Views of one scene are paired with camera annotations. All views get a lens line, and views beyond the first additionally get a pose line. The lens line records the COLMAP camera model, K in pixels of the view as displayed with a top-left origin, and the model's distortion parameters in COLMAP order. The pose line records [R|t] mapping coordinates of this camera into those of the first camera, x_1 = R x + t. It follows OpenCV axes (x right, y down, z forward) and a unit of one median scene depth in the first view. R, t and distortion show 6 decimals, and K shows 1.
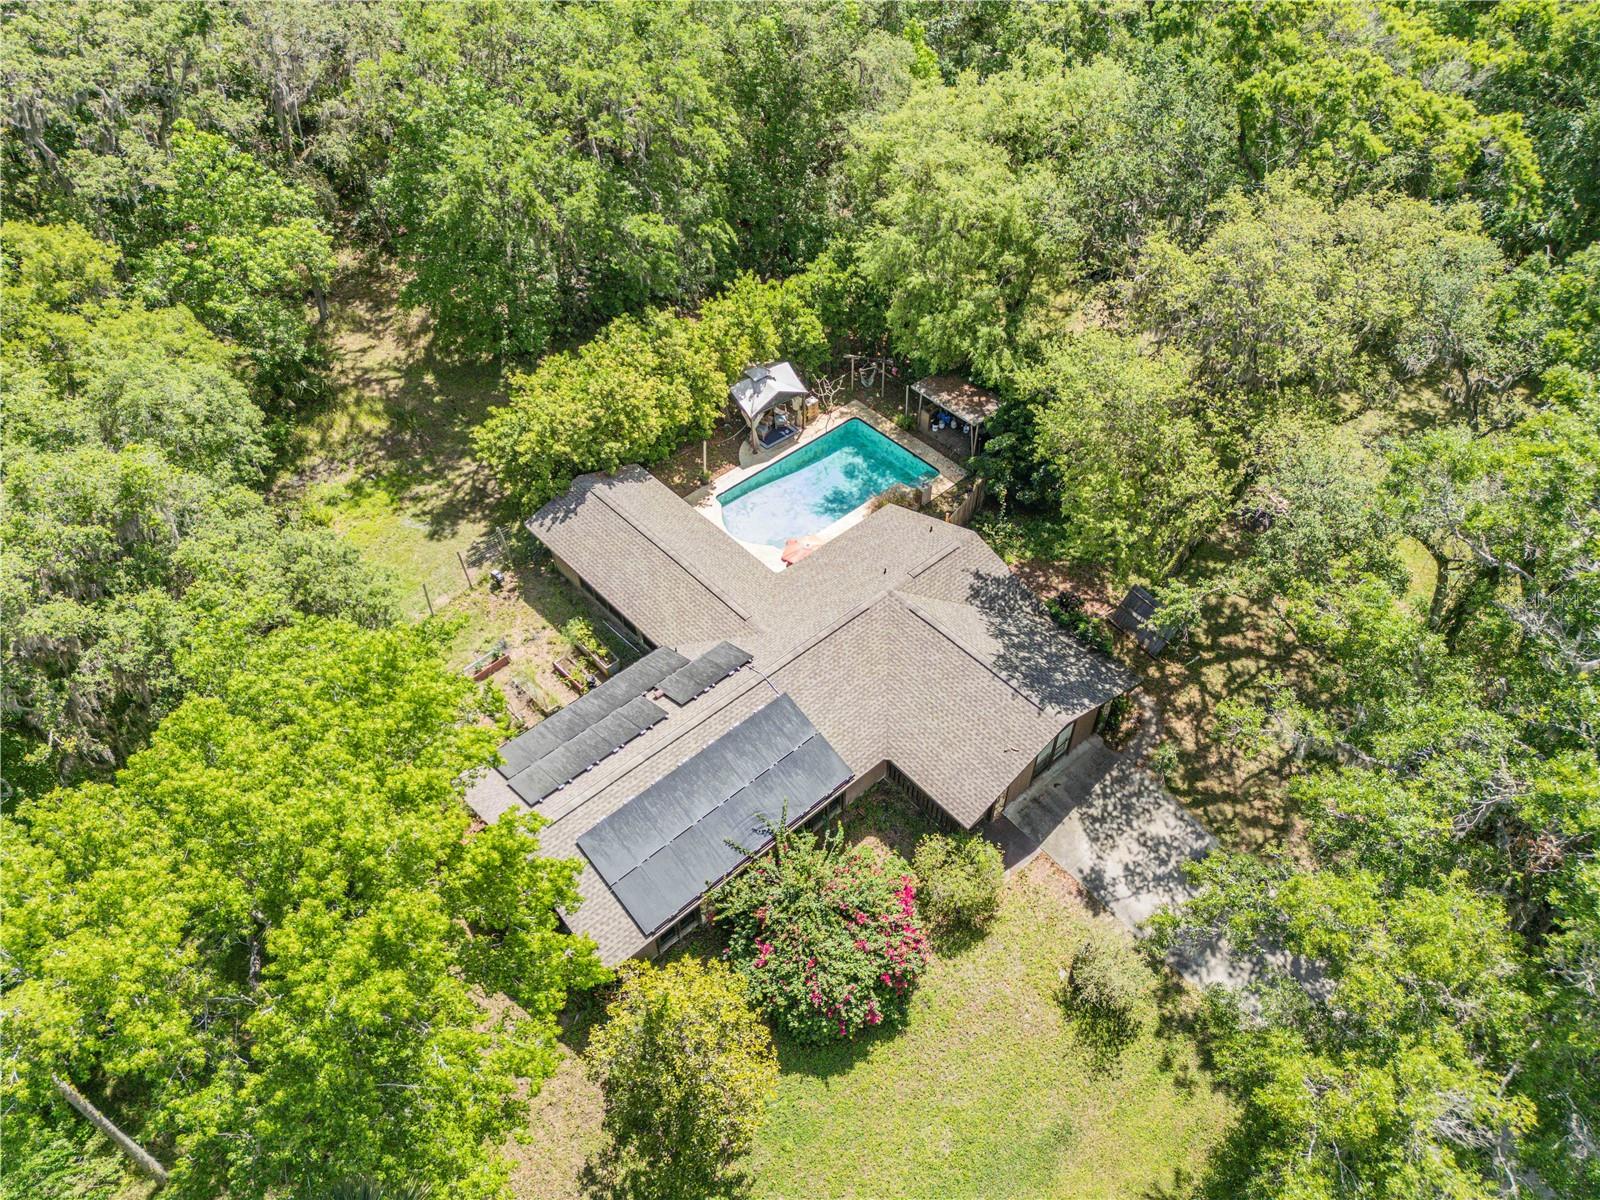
lens RADIAL K [[1132.0, 0, 800.3], [0, 1132.0, 607.7], [0, 0, 1]] dist [0.030934, -0.031561]
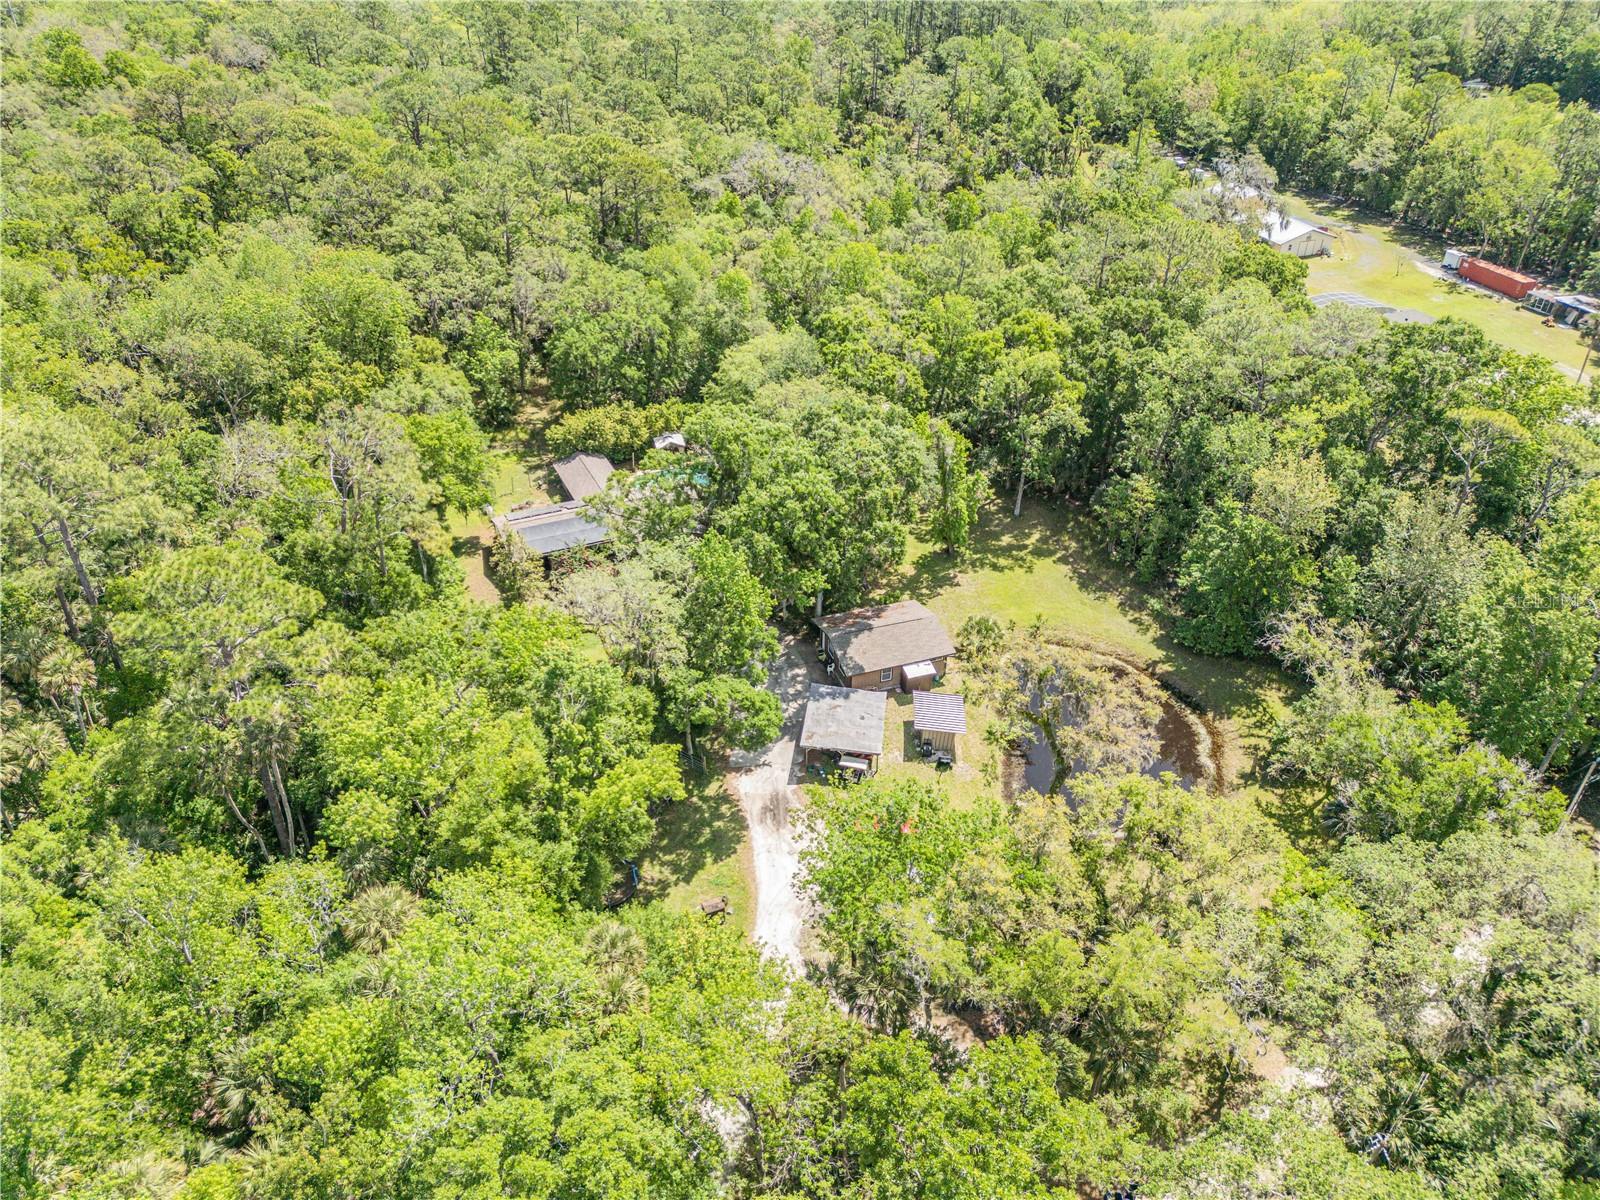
lens RADIAL K [[1132.0, 0, 794.4], [0, 1132.0, 602.0], [0, 0, 1]] dist [0.030934, -0.031561]
pose [[0.952101, 0.175101, -0.250685, 0.956766], [-0.227465, 0.953459, -0.197930, 0.592588], [0.204360, 0.245471, 0.947619, -1.243356]]
